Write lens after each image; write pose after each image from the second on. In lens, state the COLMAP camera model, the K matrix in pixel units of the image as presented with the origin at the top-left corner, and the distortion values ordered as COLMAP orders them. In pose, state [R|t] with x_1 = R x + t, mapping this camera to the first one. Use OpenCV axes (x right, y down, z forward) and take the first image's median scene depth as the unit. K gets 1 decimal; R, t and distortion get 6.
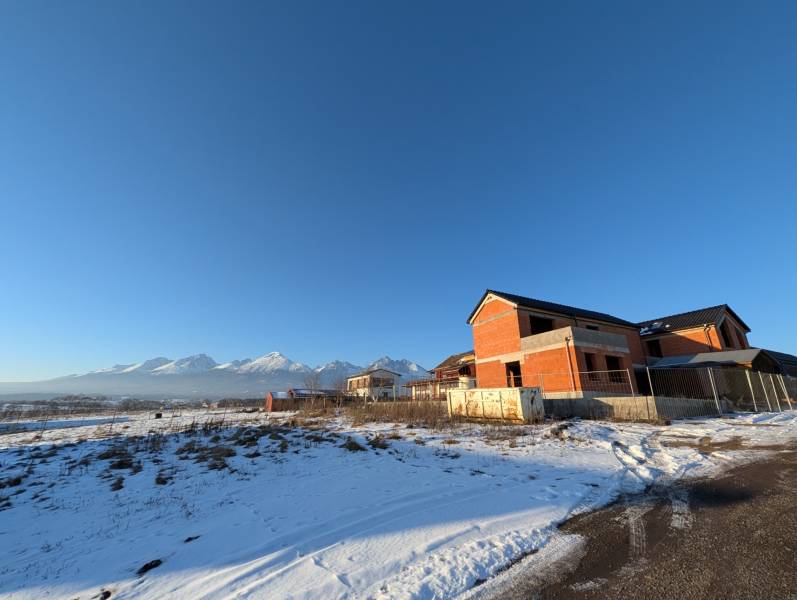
lens RADIAL K [[327.1, 0, 398.5], [0, 327.1, 300.0], [0, 0, 1]] dist [-0.001306, -0.000050]
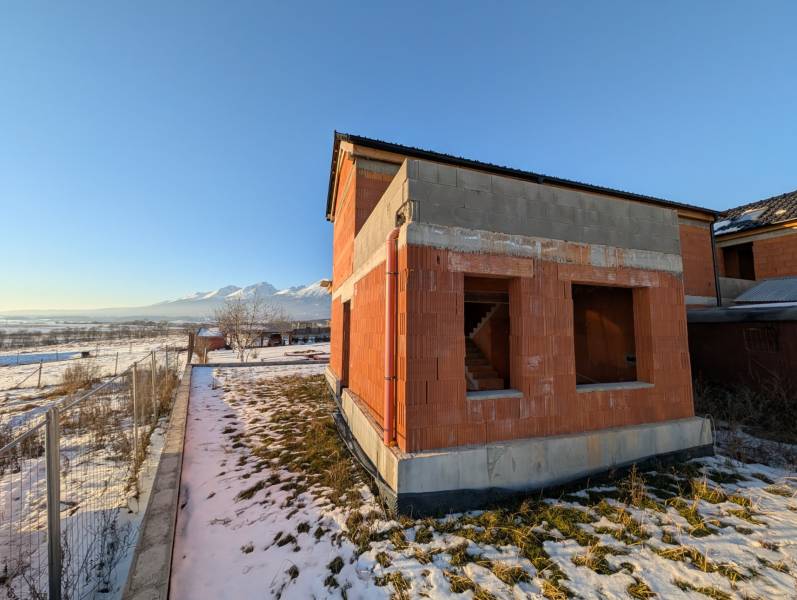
lens RADIAL K [[304.8, 0, 398.5], [0, 304.8, 300.0], [0, 0, 1]] dist [-0.000248, -0.000083]
pose [[0.991001, -0.012773, -0.133245, 0.344600], [0.043316, 0.972477, 0.228939, 0.079533], [0.126654, -0.232650, 0.964278, 0.490173]]
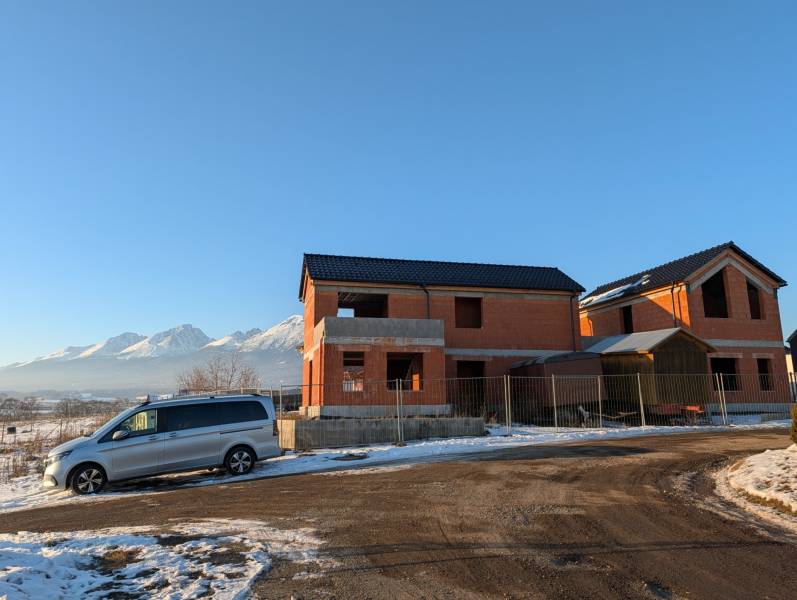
lens RADIAL K [[577.5, 0, 398.5], [0, 577.5, 300.0], [0, 0, 1]] dist [0.009179, 0.002669]
pose [[0.980118, -0.054445, -0.190800, 0.585568], [0.081695, 0.987057, 0.137999, -0.073460], [0.180817, -0.150842, 0.971881, -0.123359]]
